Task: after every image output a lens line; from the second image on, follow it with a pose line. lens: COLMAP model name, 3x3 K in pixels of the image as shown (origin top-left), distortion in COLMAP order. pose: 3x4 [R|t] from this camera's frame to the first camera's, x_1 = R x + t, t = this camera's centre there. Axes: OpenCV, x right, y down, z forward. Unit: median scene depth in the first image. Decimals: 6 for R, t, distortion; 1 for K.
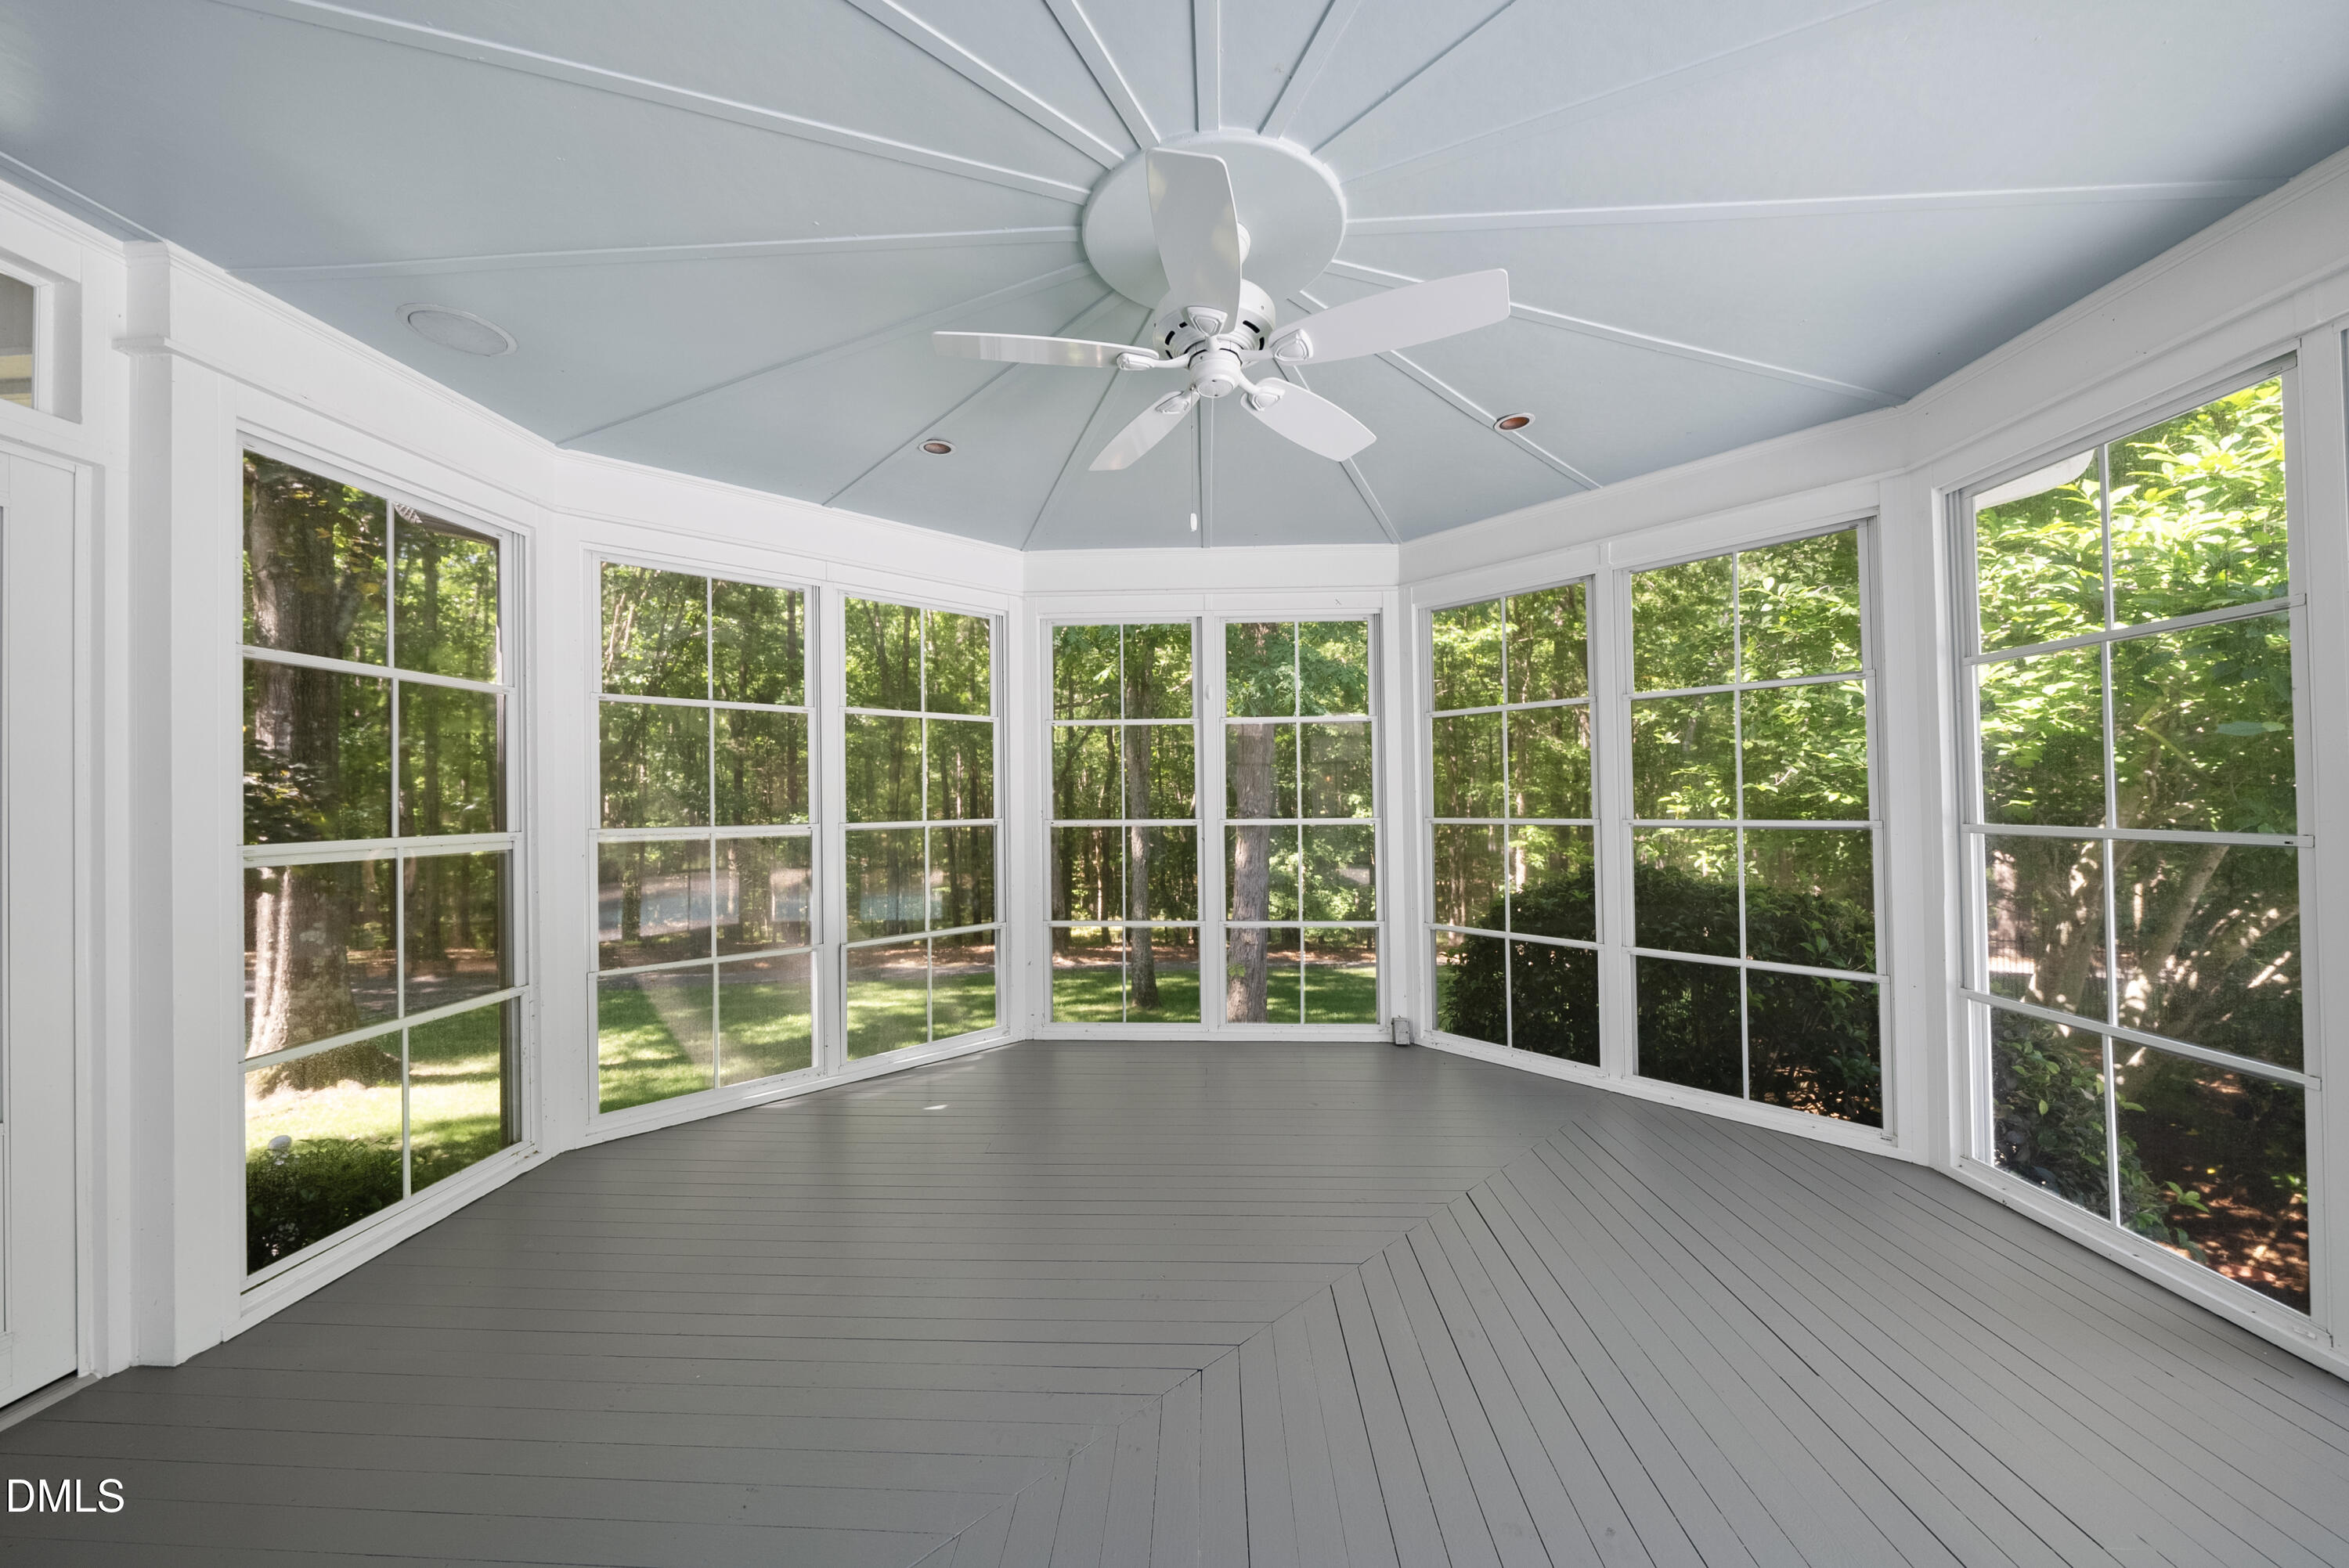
lens RADIAL K [[811.5, 0, 1173.9], [0, 811.5, 788.2], [0, 0, 1]] dist [-0.005207, -0.000145]
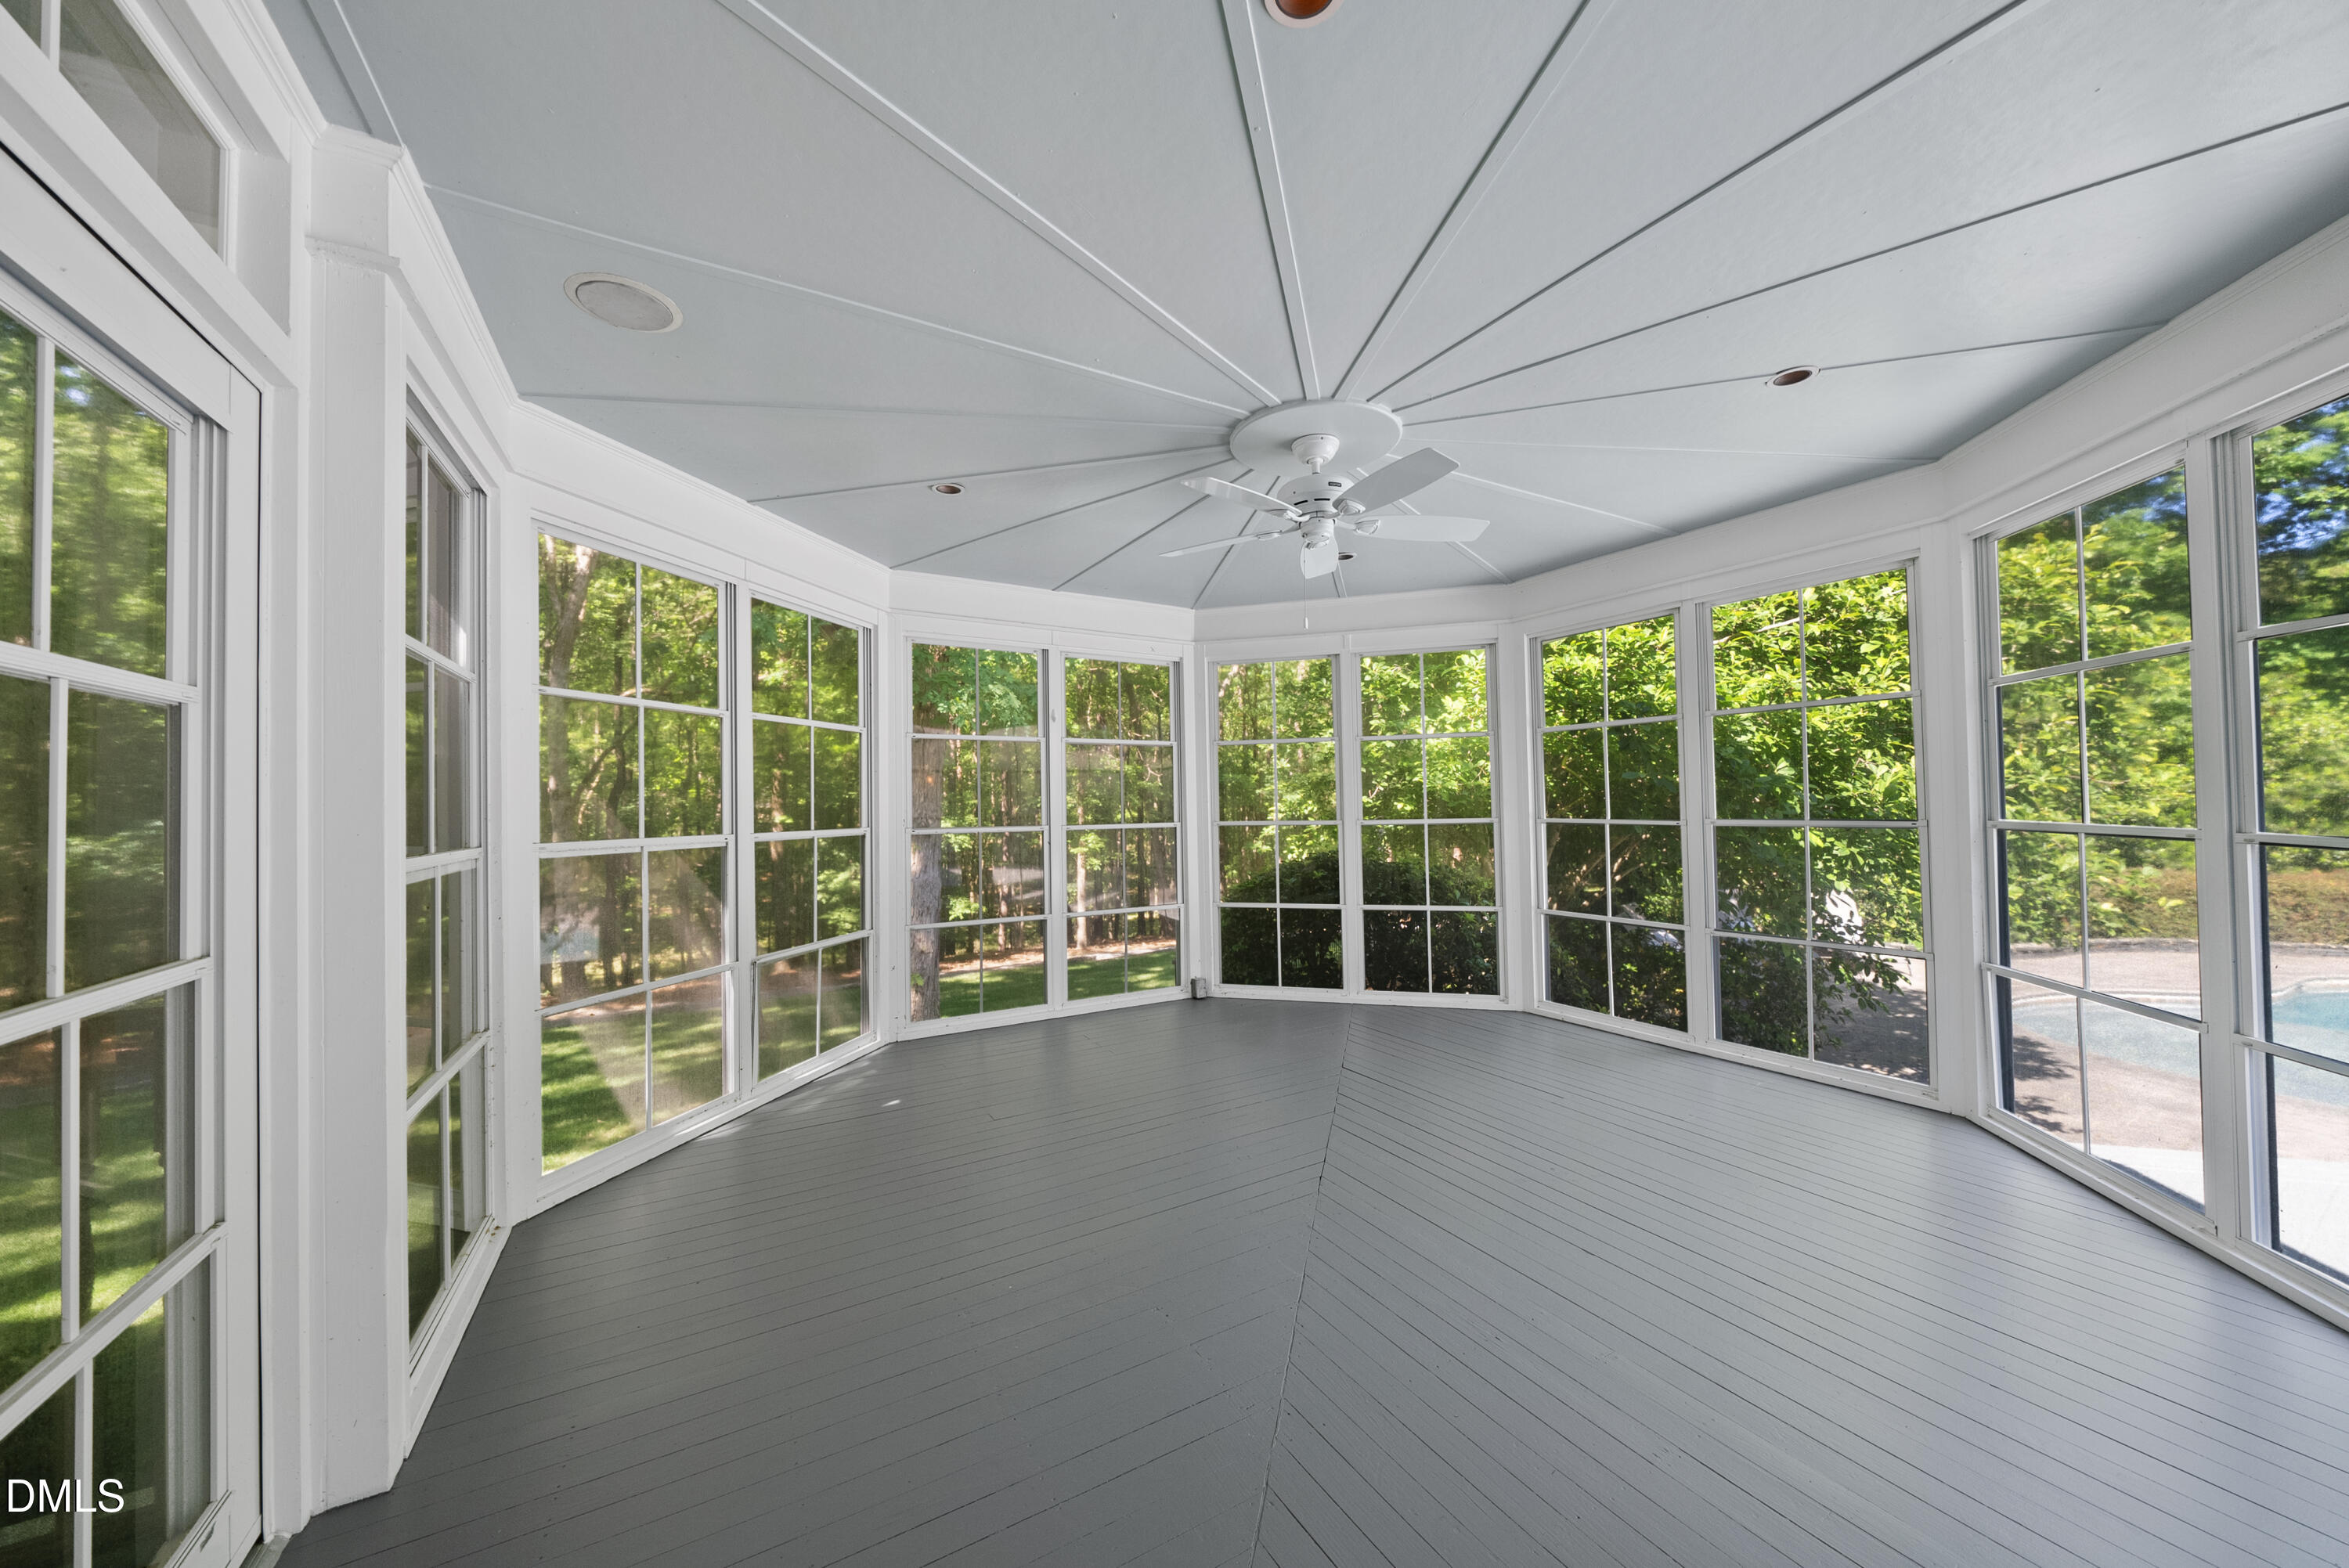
lens RADIAL K [[811.5, 0, 1174.3], [0, 811.5, 787.4], [0, 0, 1]] dist [-0.005207, -0.000145]
pose [[0.840966, 0.010350, 0.540989, -0.526824], [-0.002218, 0.999875, -0.015682, 0.002295], [-0.541083, 0.011987, 0.840884, -0.076776]]
